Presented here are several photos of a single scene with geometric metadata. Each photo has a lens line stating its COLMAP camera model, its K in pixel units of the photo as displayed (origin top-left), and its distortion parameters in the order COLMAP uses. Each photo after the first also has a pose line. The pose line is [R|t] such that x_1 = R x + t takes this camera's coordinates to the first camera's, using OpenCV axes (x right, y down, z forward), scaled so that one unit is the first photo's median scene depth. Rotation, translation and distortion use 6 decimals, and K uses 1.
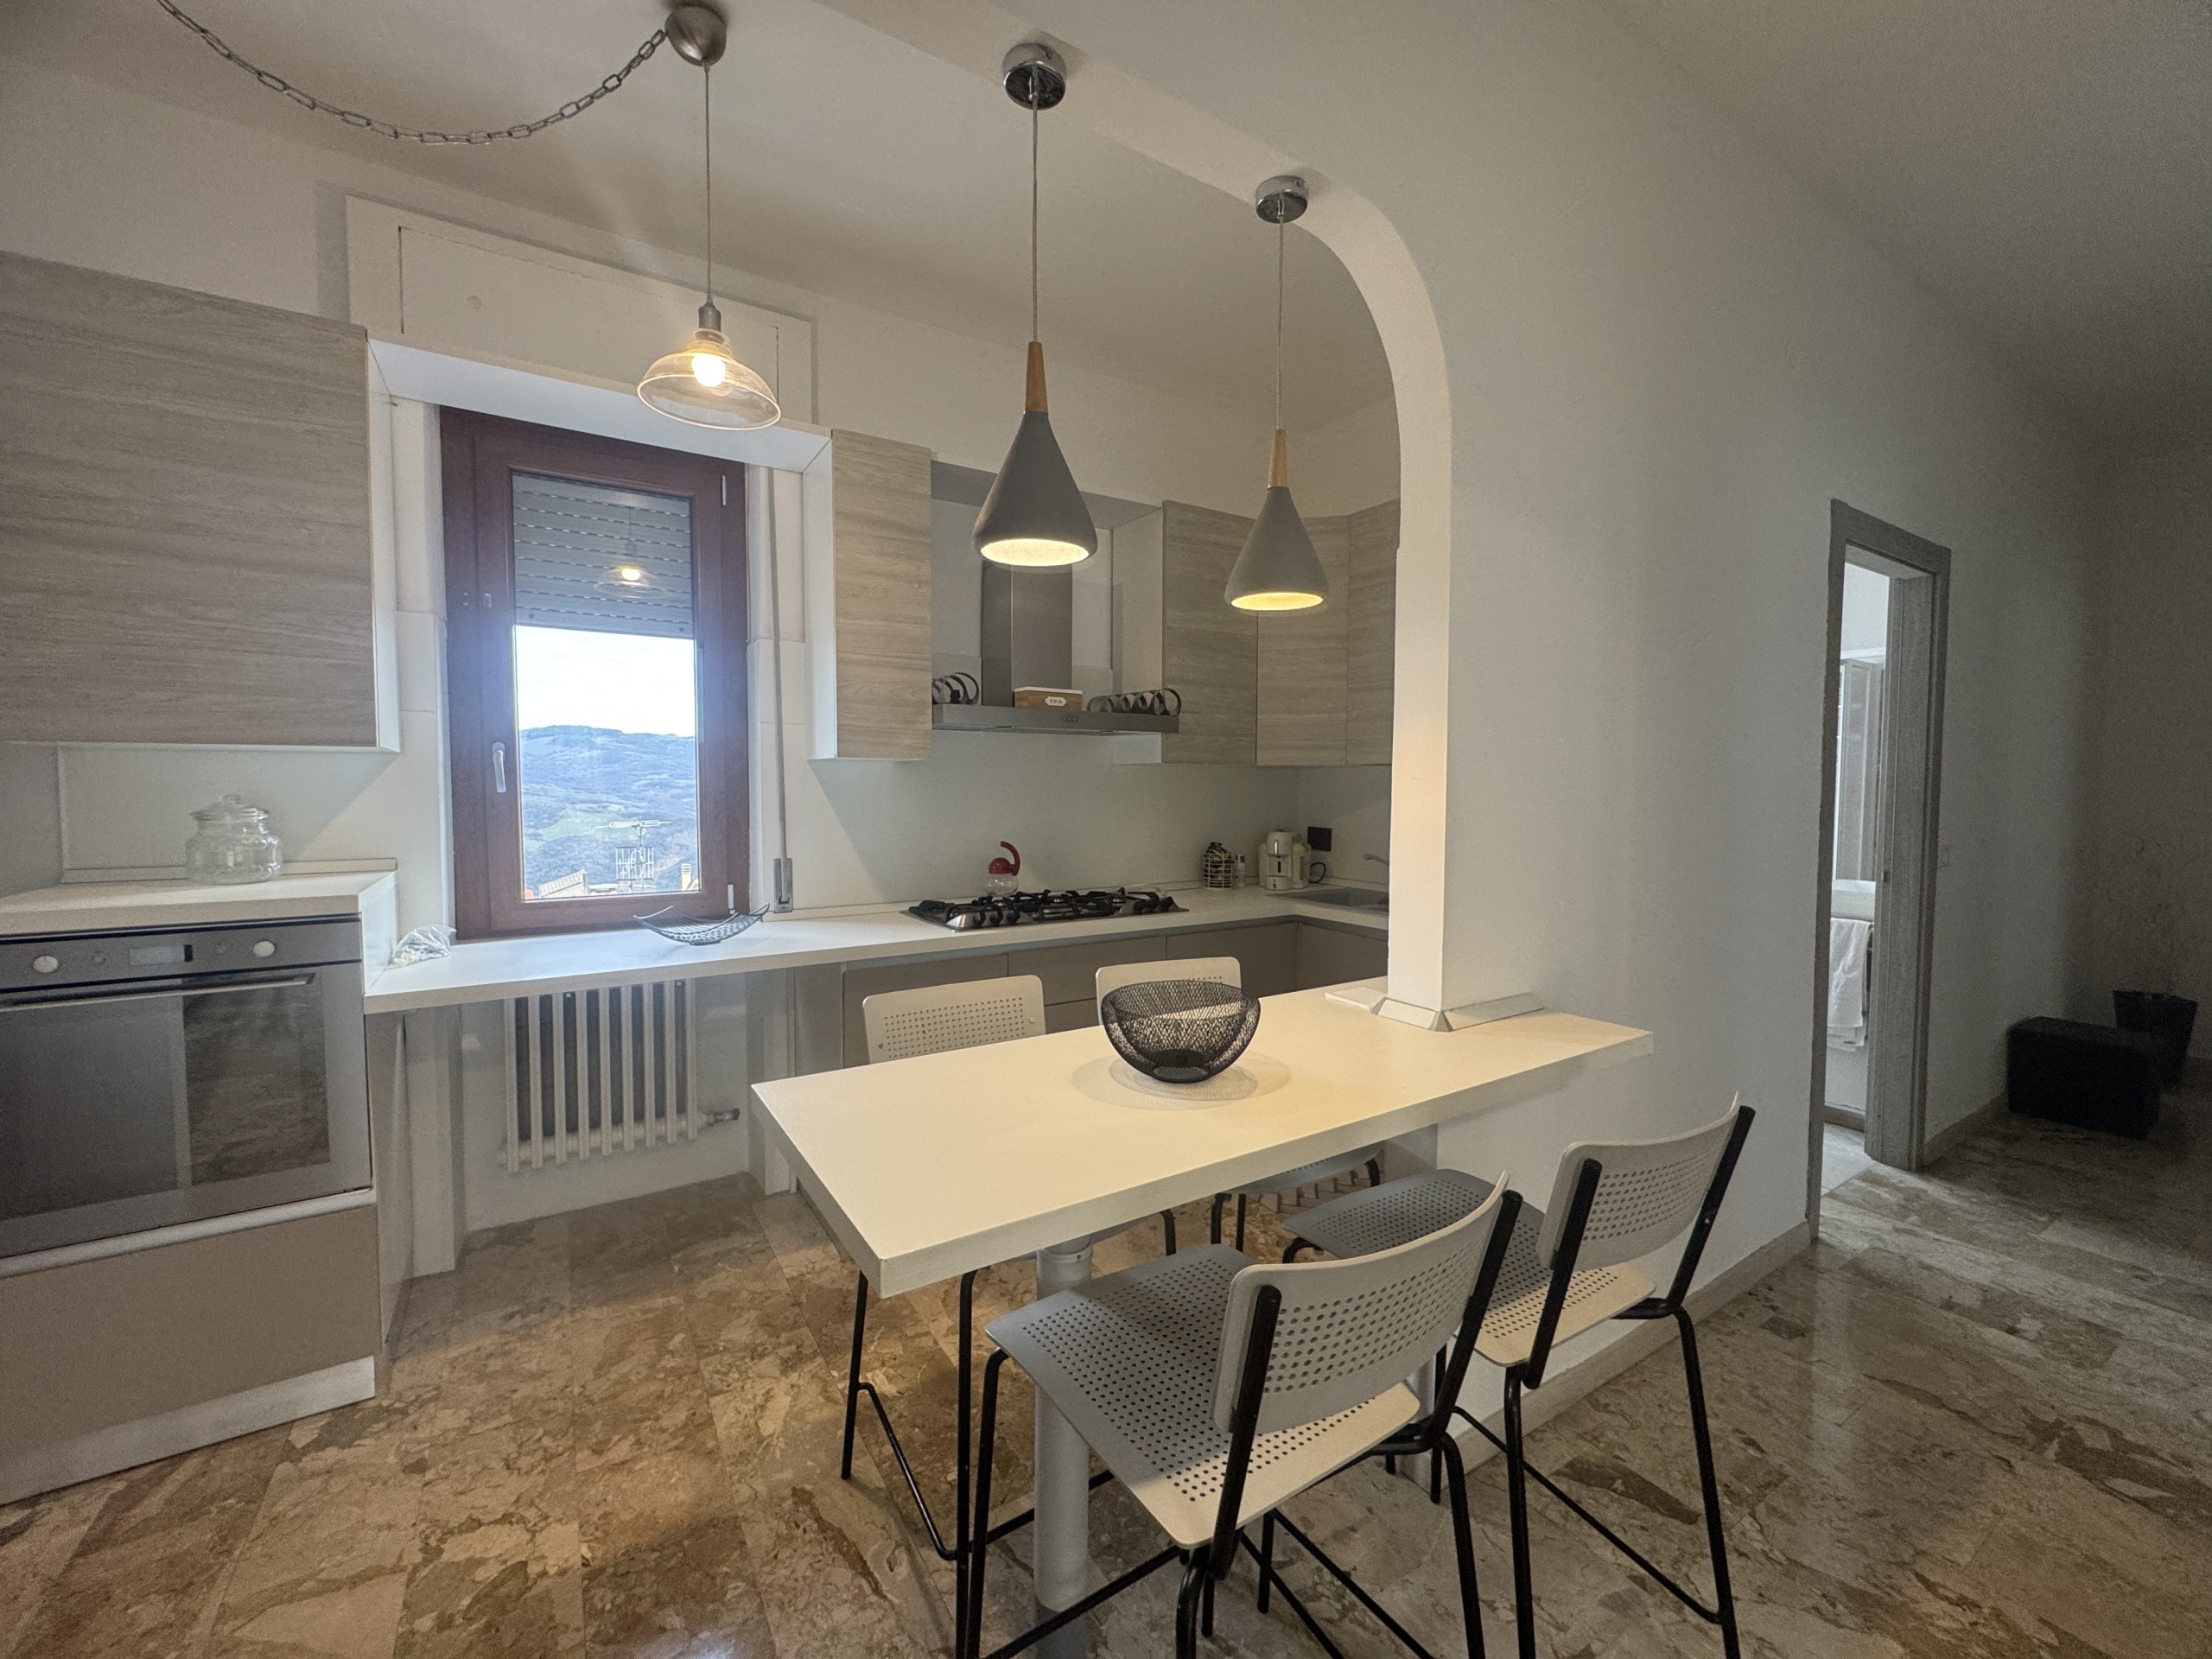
lens RADIAL K [[882.9, 0, 1104.7], [0, 882.9, 823.9], [0, 0, 1]] dist [-0.002329, 0.000322]
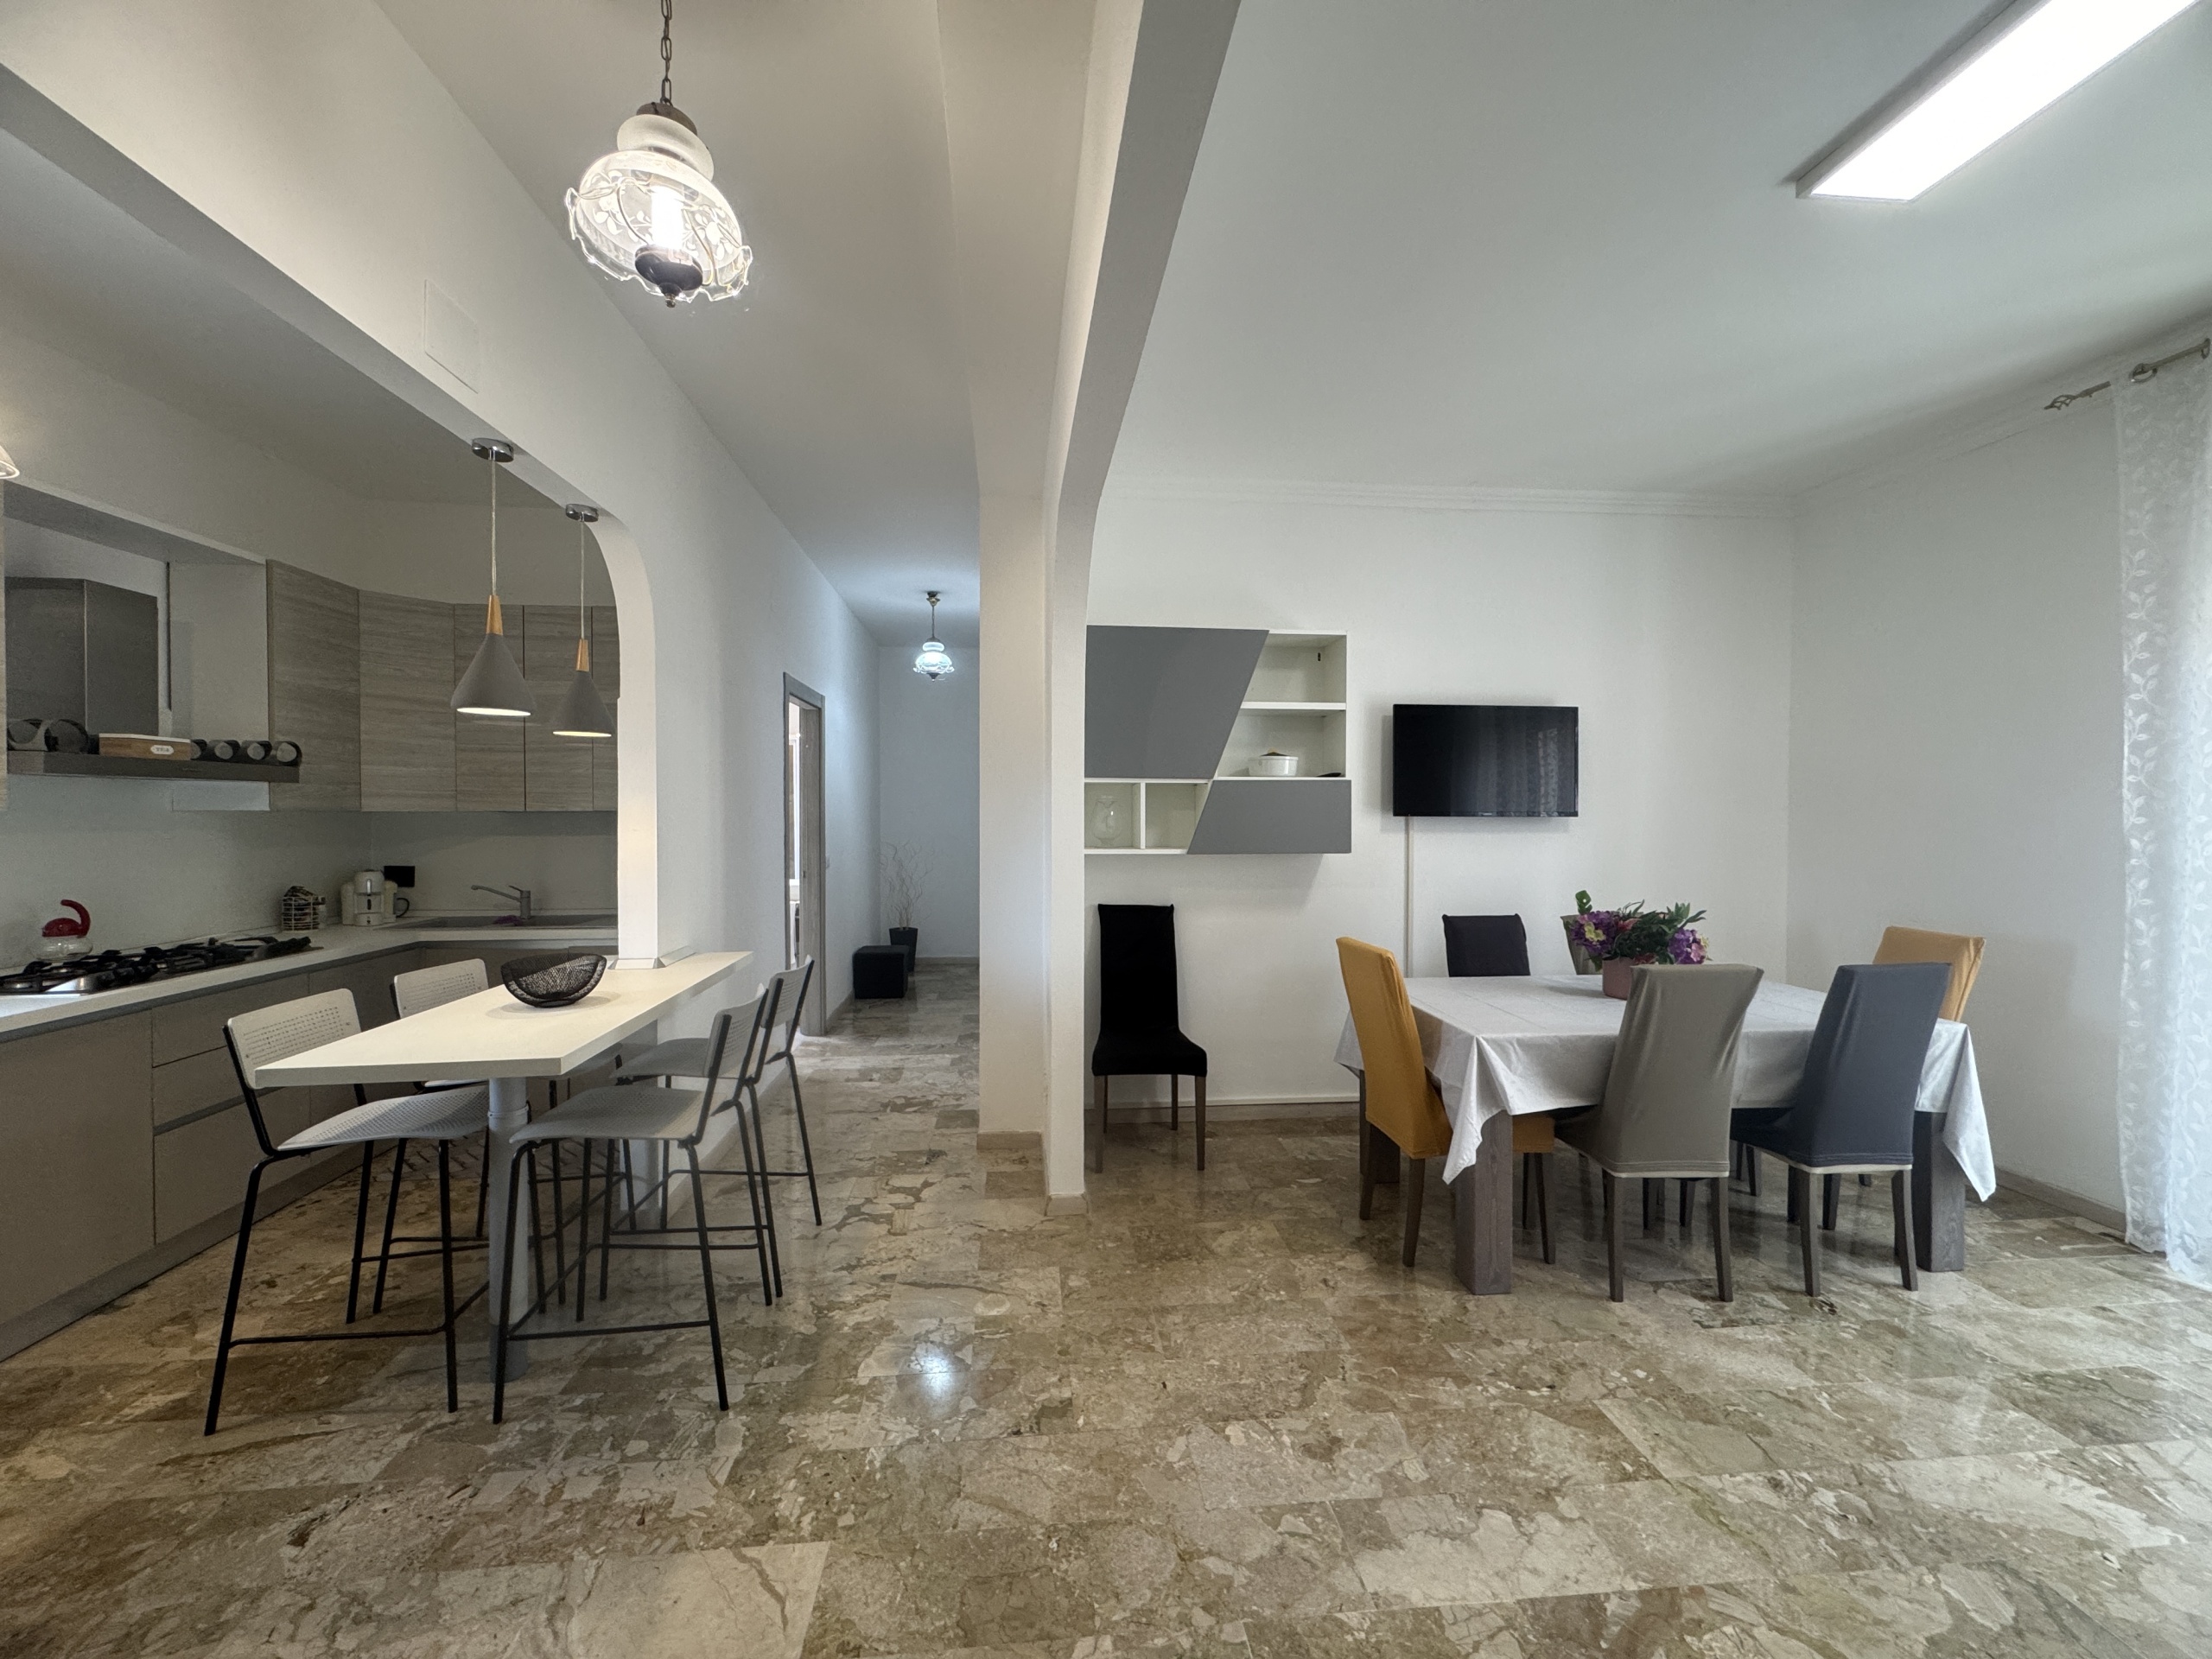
lens RADIAL K [[882.9, 0, 1104.7], [0, 882.9, 823.9], [0, 0, 1]] dist [-0.002329, 0.000322]
pose [[0.443780, -0.014194, 0.896023, -0.468181], [0.041669, 0.999120, -0.004811, -0.009014], [-0.895166, 0.039471, 0.443981, -0.361138]]
